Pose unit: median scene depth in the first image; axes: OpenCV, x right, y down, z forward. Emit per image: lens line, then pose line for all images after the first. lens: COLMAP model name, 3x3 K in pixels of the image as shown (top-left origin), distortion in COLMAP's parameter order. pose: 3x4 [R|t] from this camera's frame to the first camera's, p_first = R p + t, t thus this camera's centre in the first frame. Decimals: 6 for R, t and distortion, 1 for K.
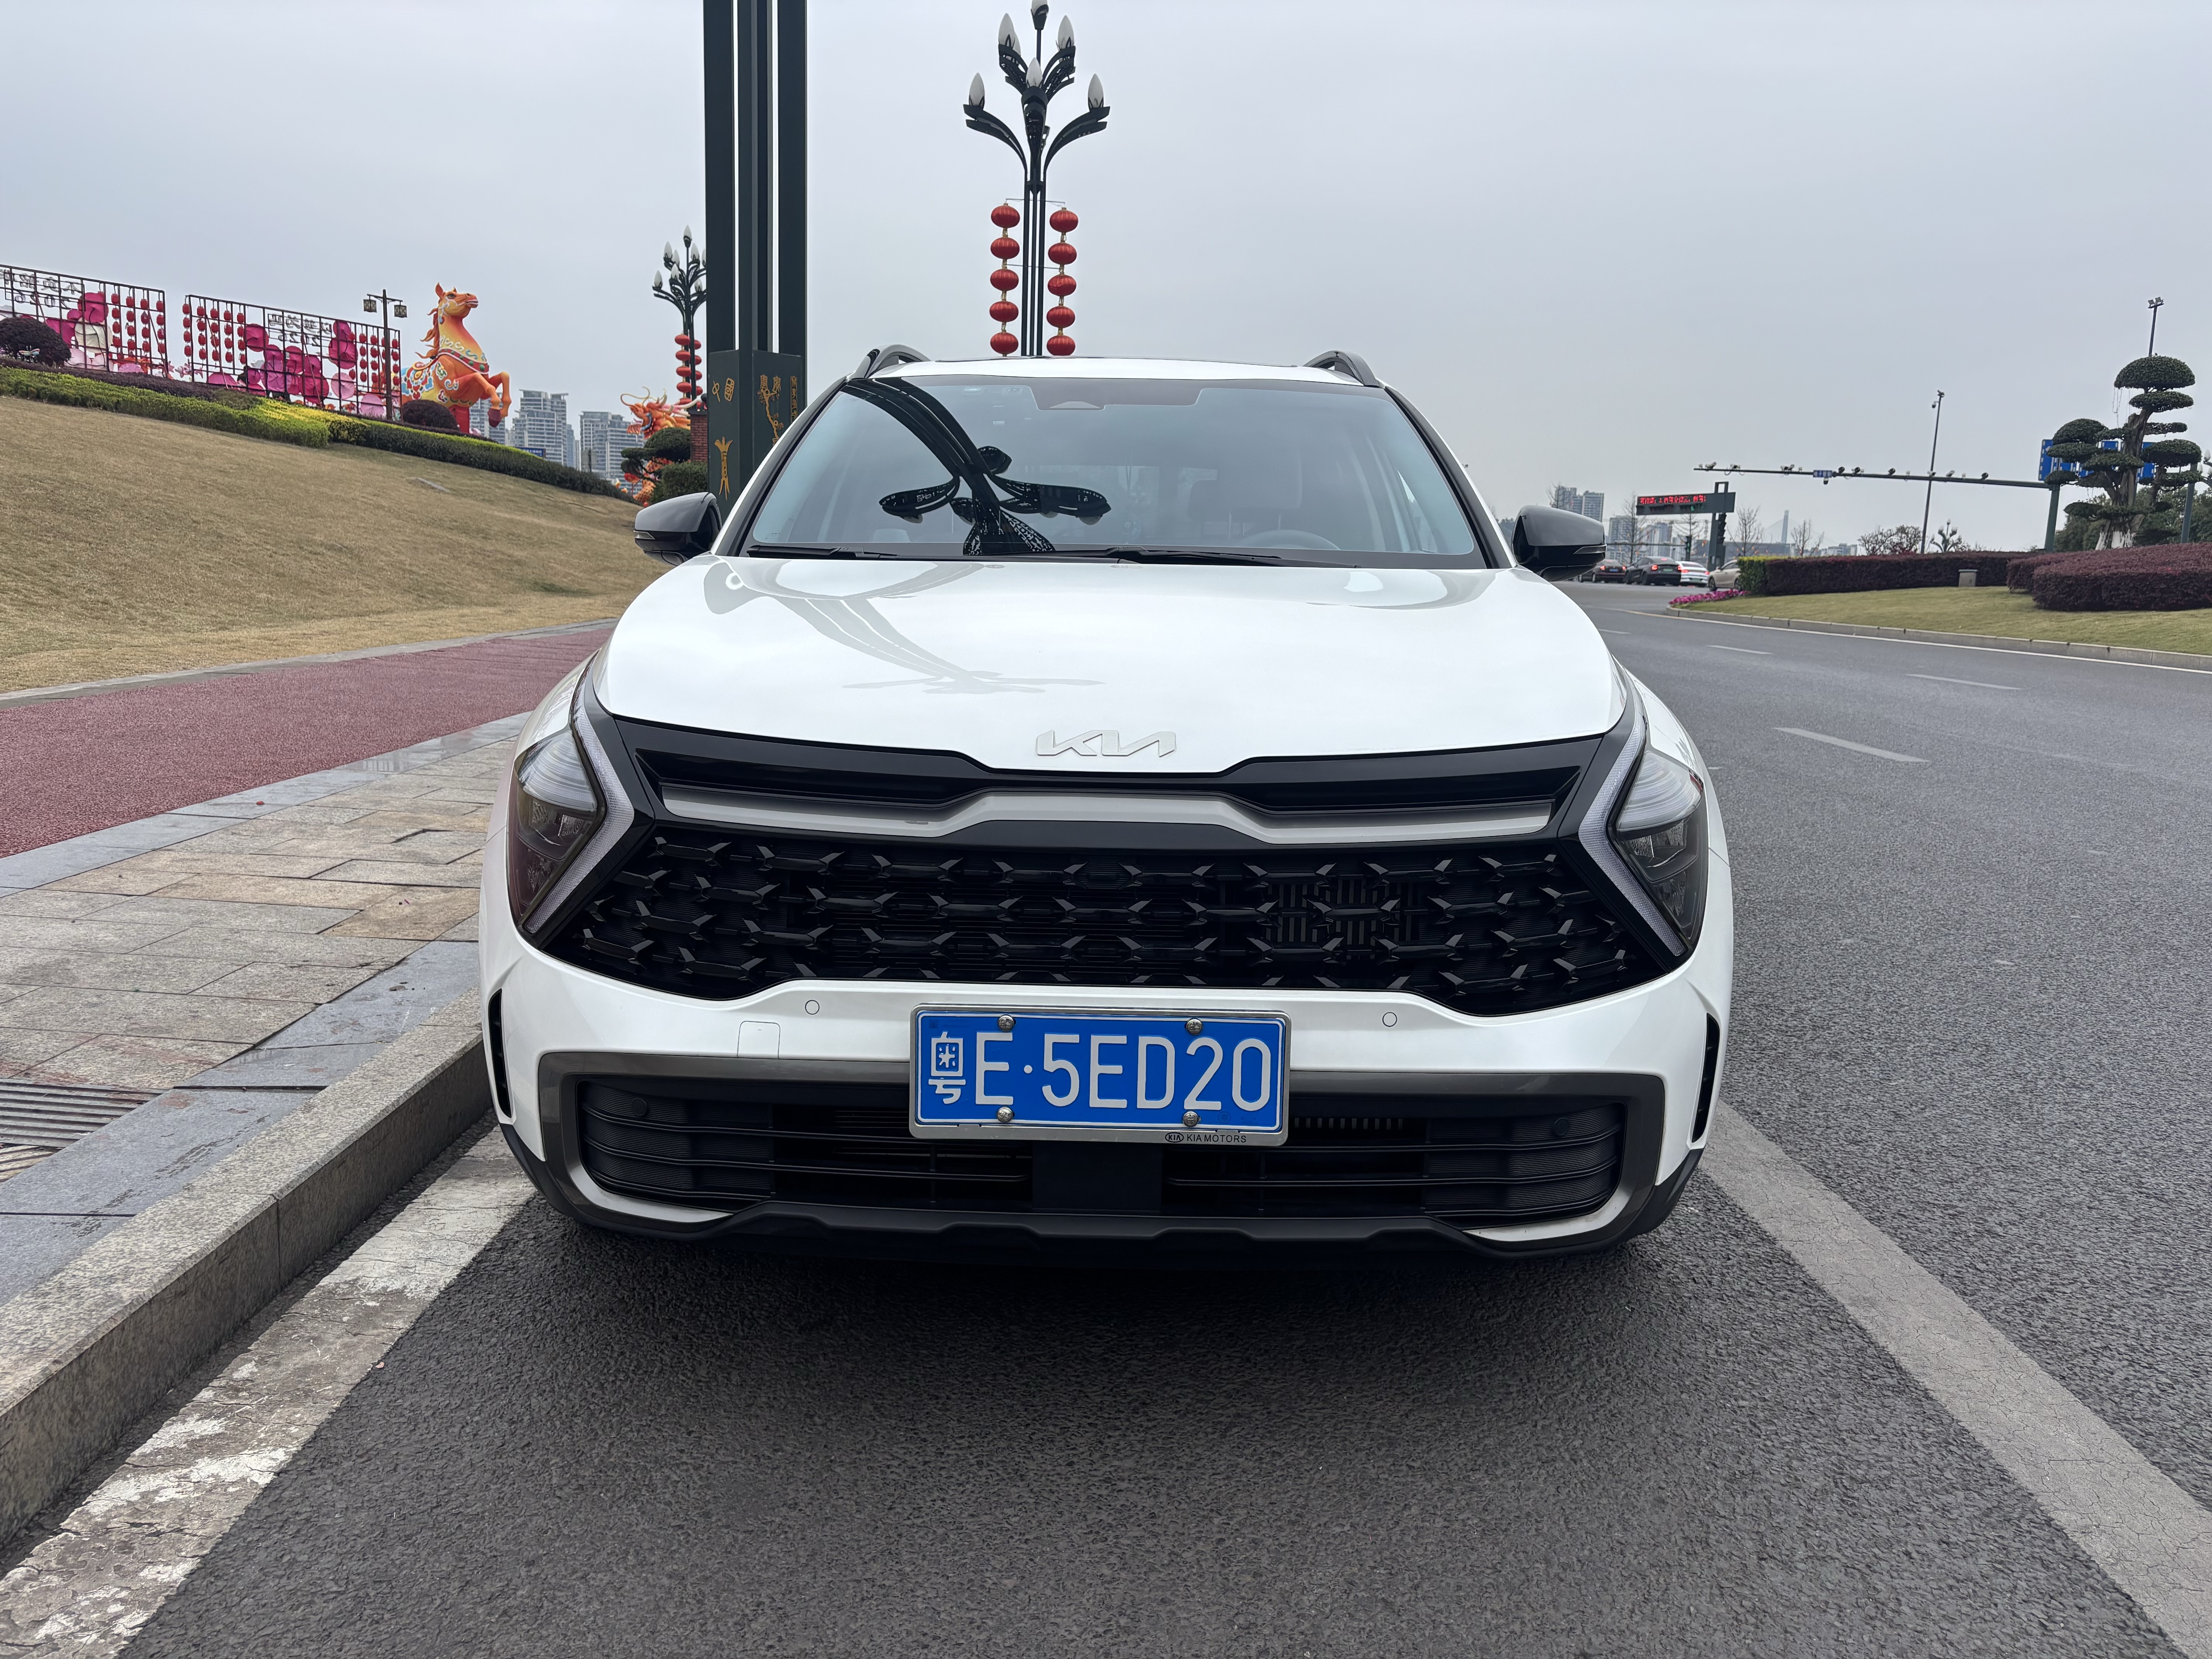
lens RADIAL K [[1676.9, 0, 1087.0], [0, 1676.9, 812.4], [0, 0, 1]] dist [0.045414, -0.049801]
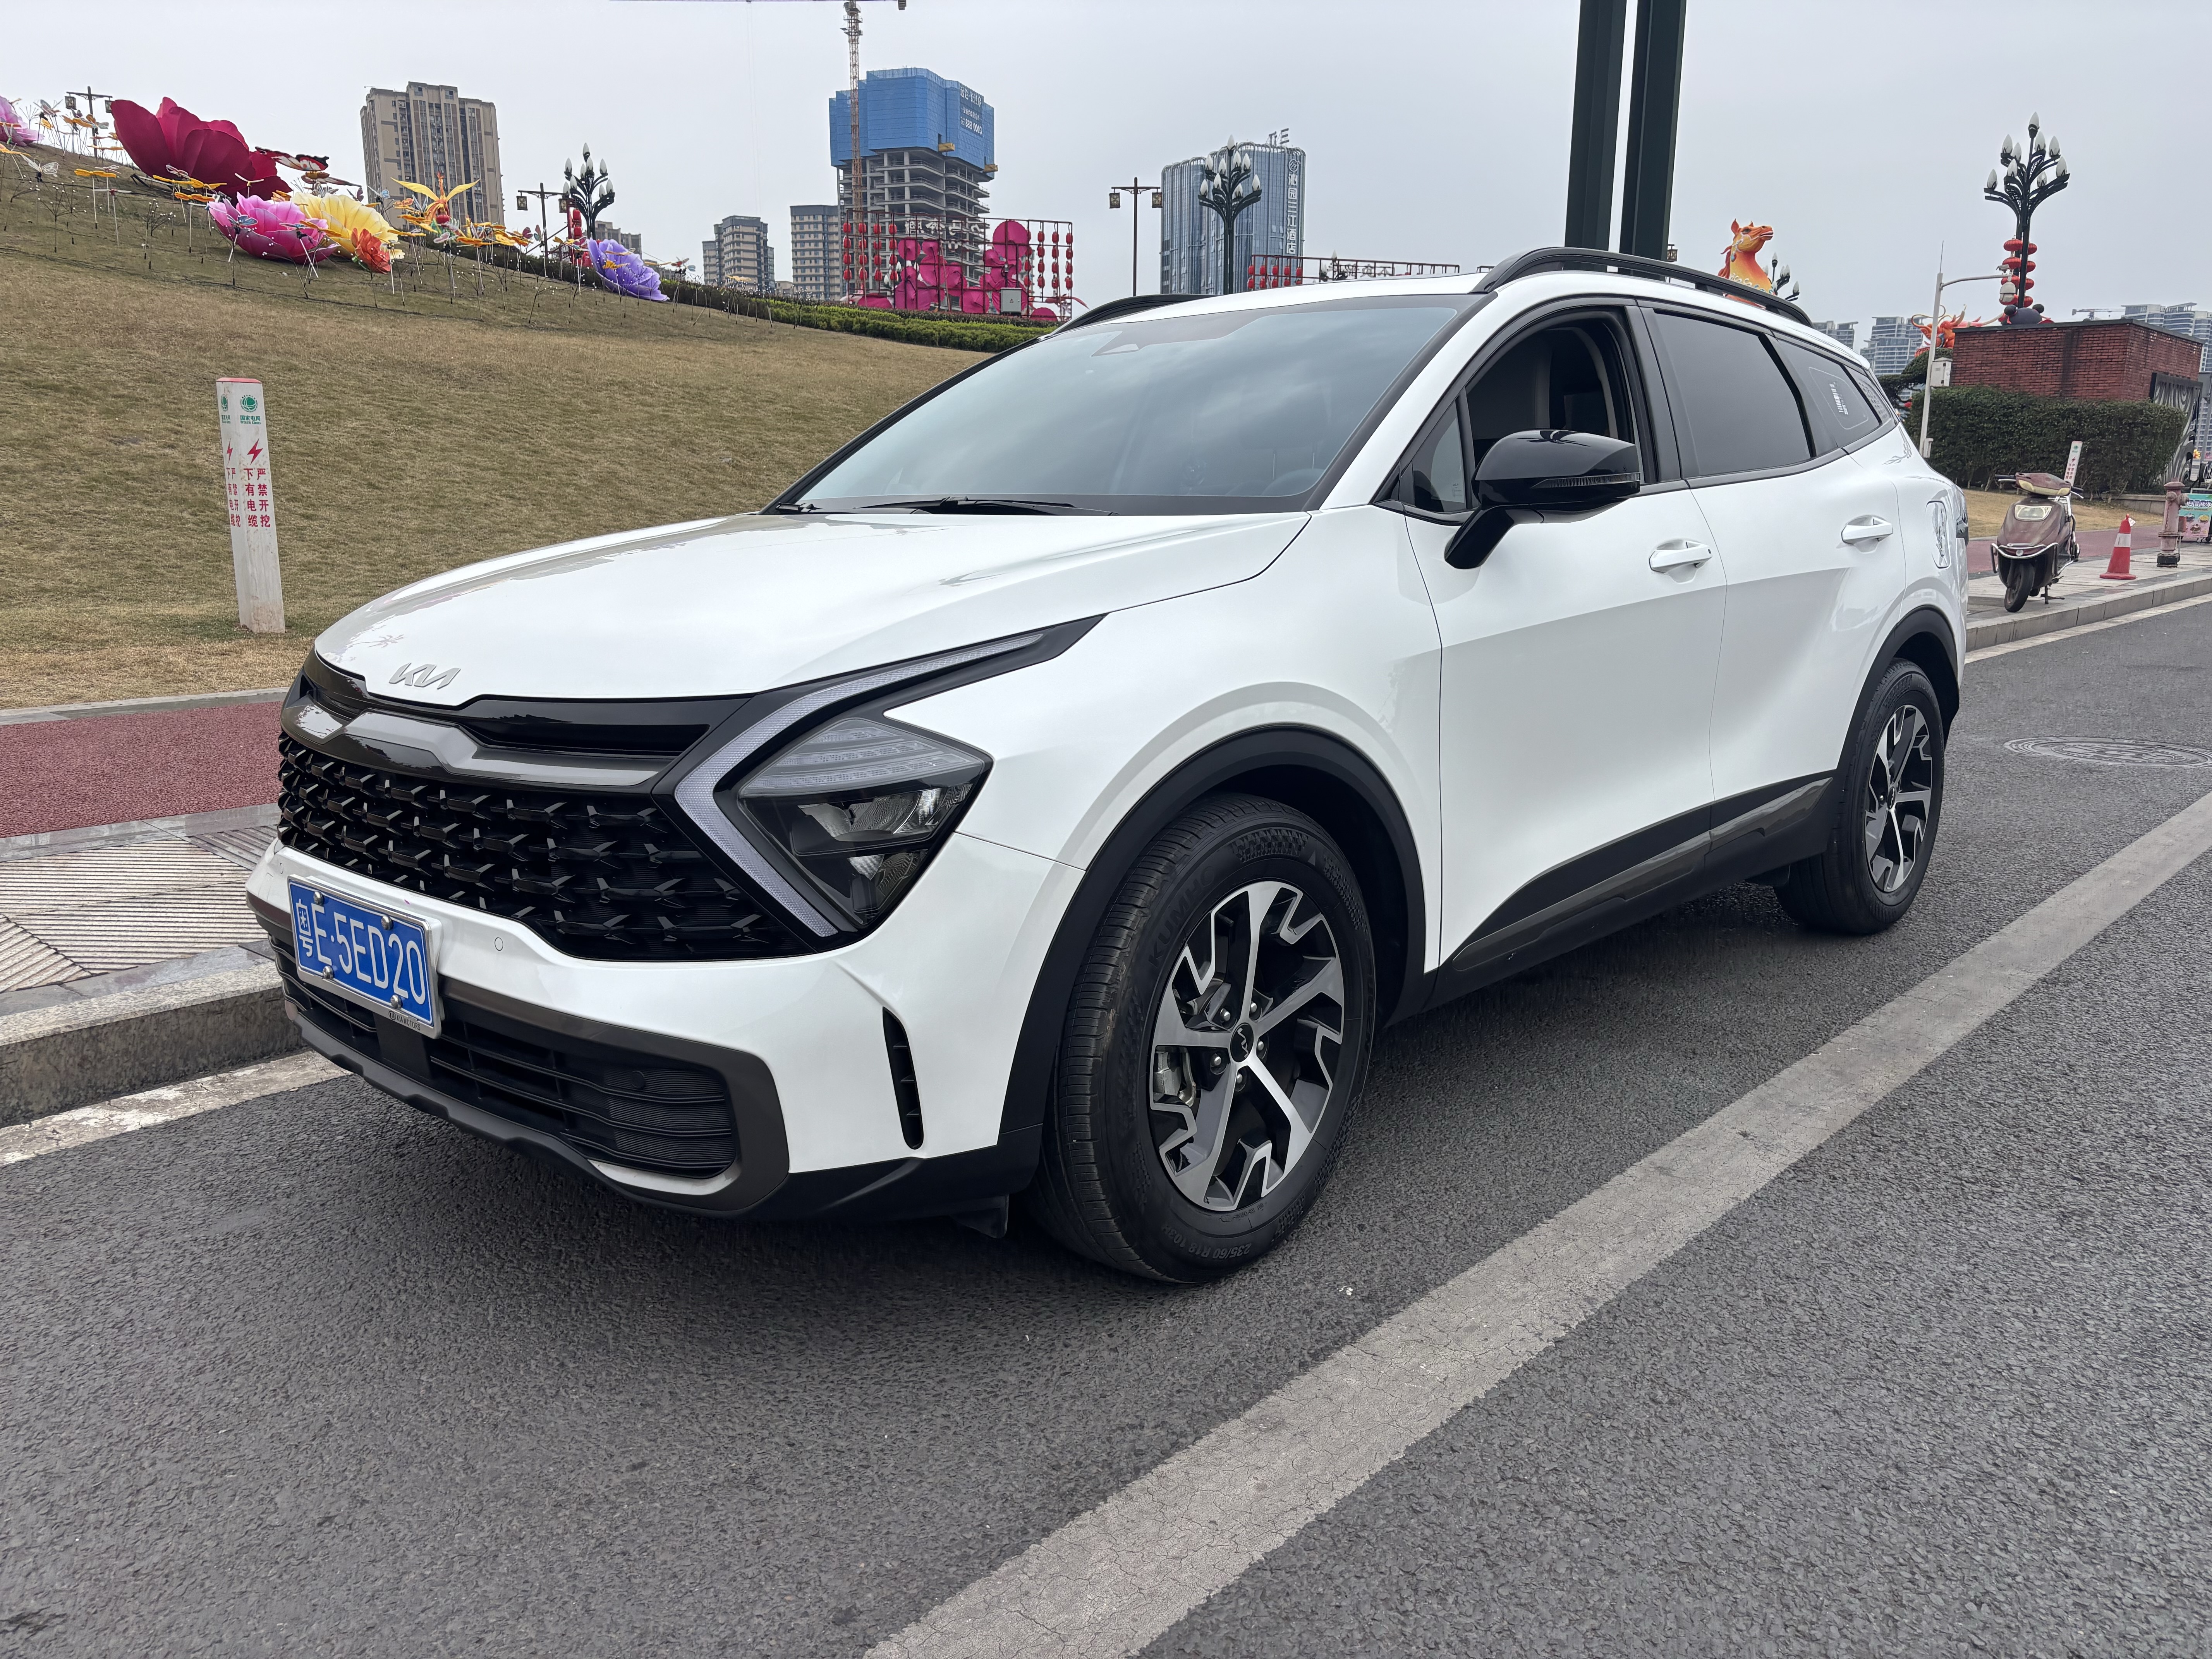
lens RADIAL K [[1676.9, 0, 1093.8], [0, 1676.9, 839.4], [0, 0, 1]] dist [0.045414, -0.049801]
pose [[0.738442, 0.111837, -0.664978, 1.104429], [-0.079220, 0.993710, 0.079152, -0.056452], [0.669647, -0.005769, 0.742657, 0.424660]]
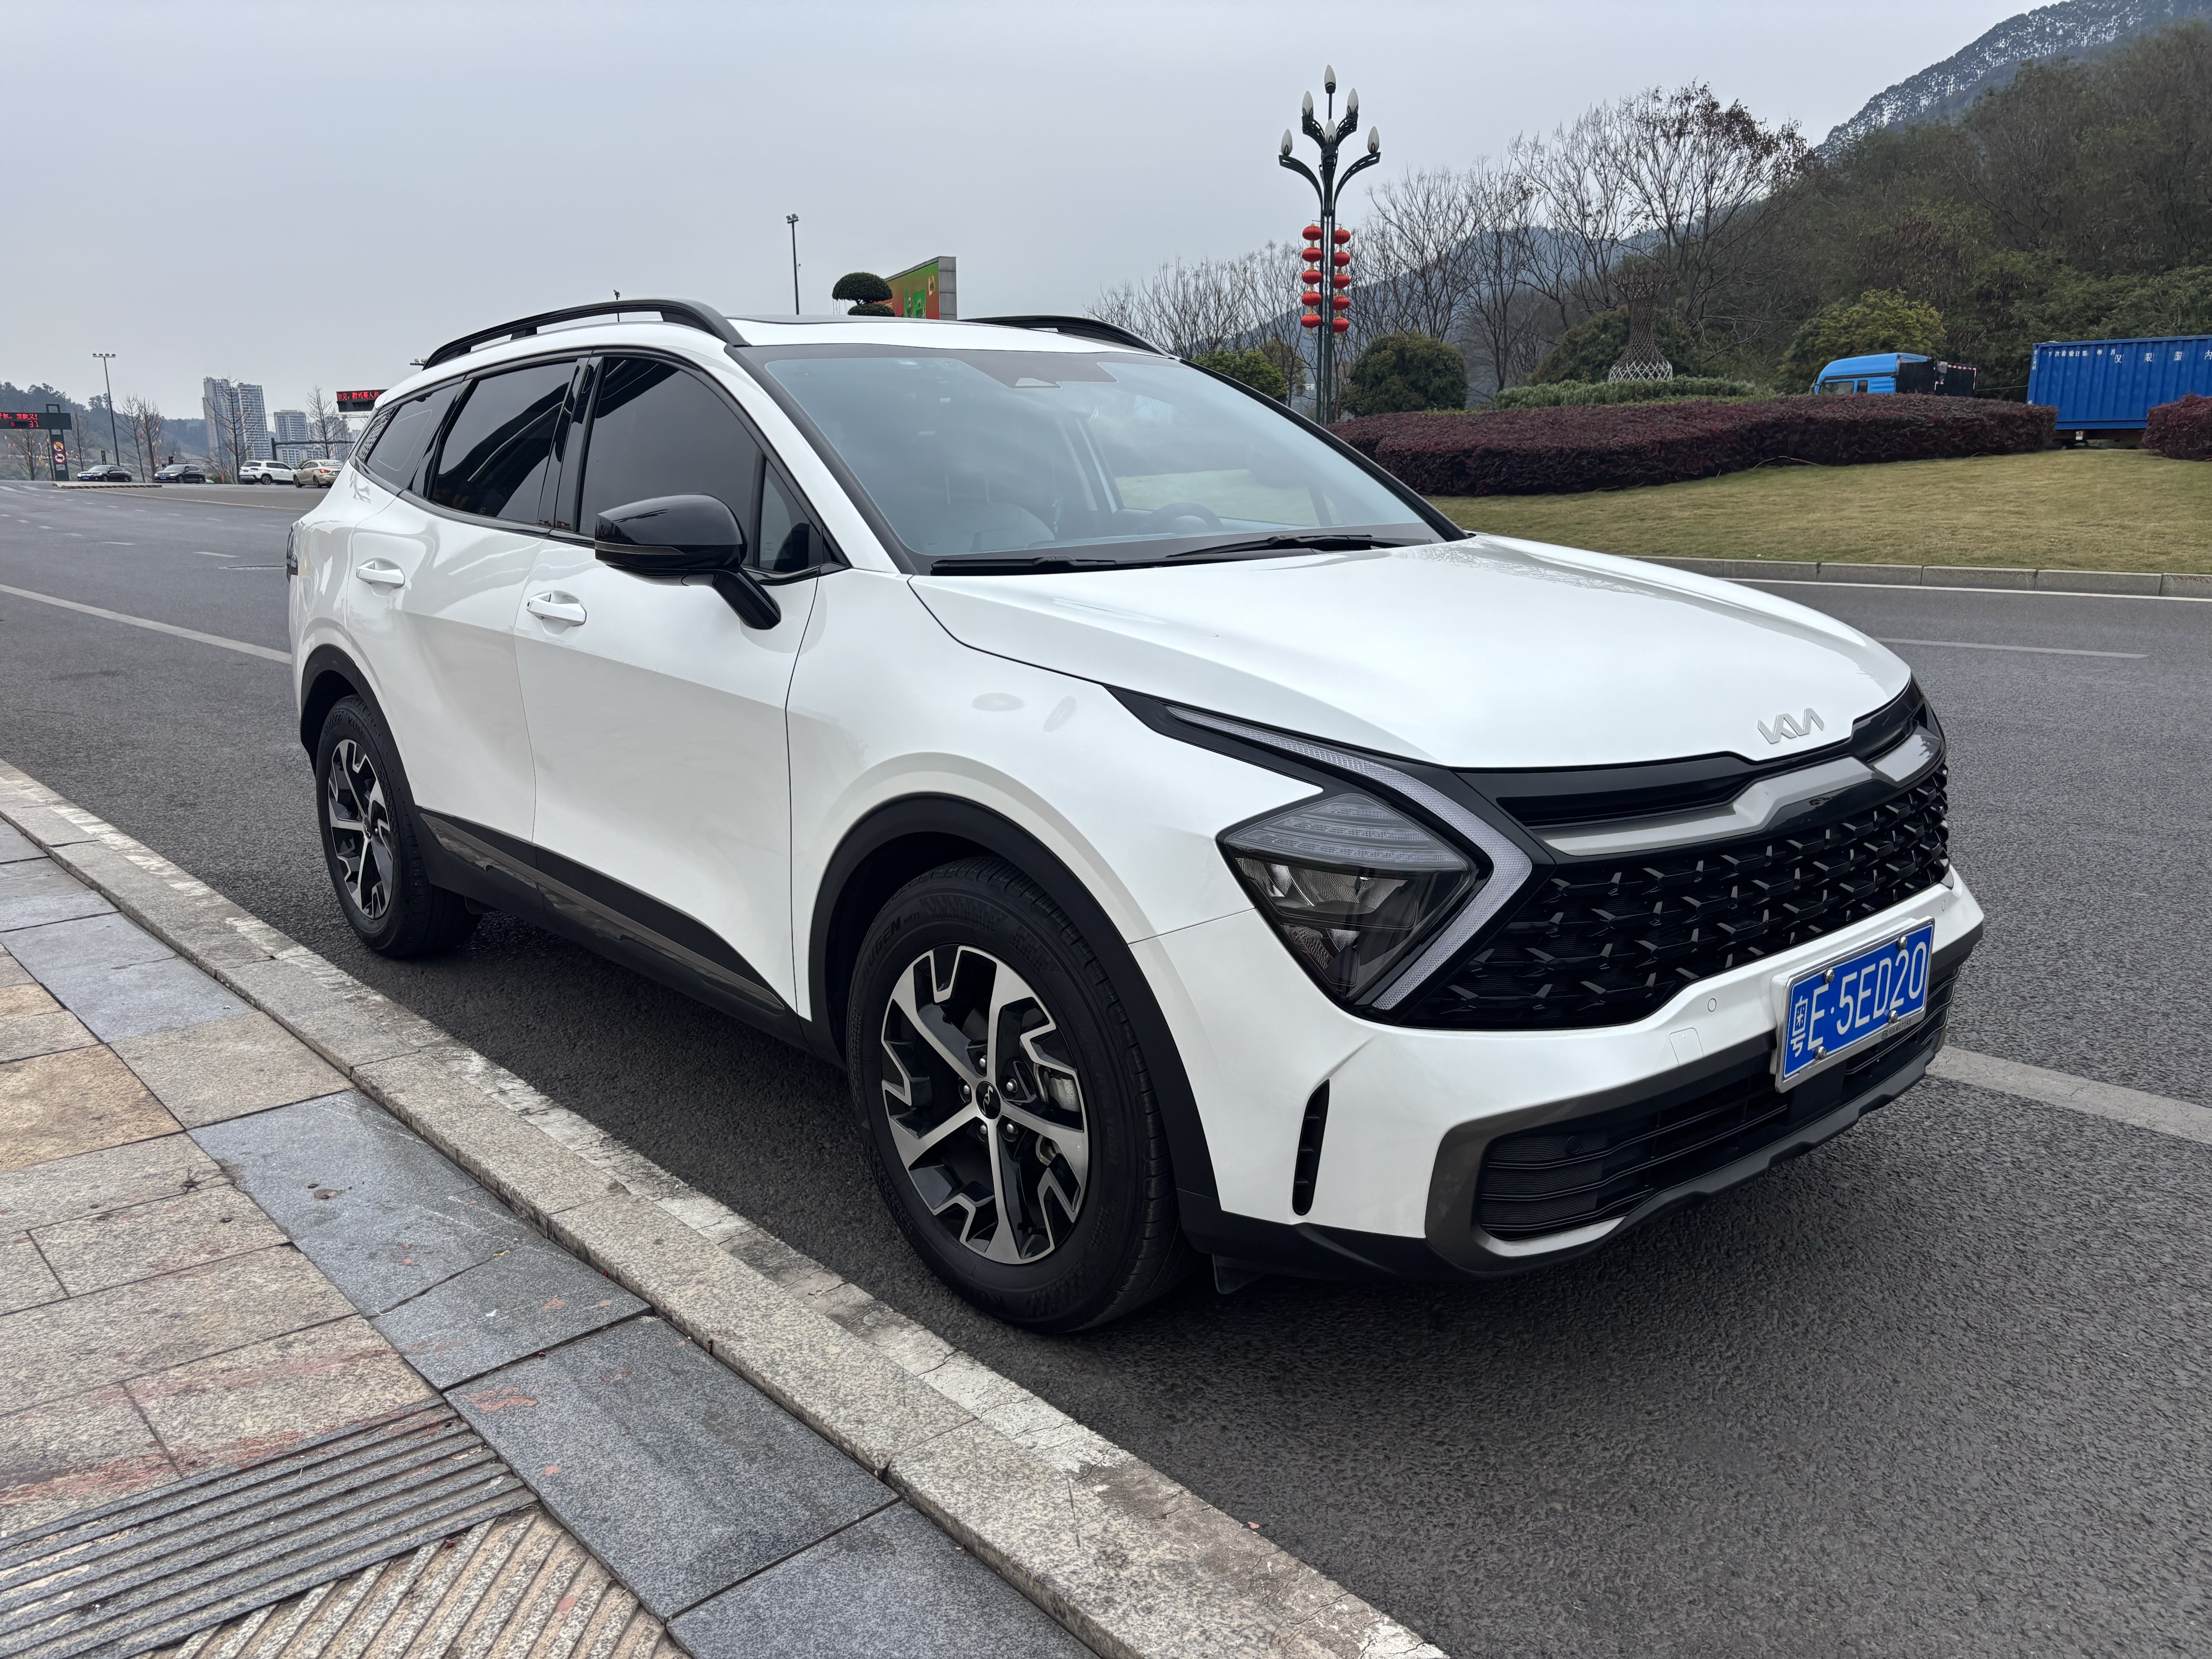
lens RADIAL K [[1676.9, 0, 1097.8], [0, 1676.9, 832.7], [0, 0, 1]] dist [0.045414, -0.049801]
pose [[0.741059, -0.177766, 0.647480, -1.082712], [0.130676, 0.984061, 0.120612, -0.168067], [-0.658601, -0.004770, 0.752477, 0.414232]]
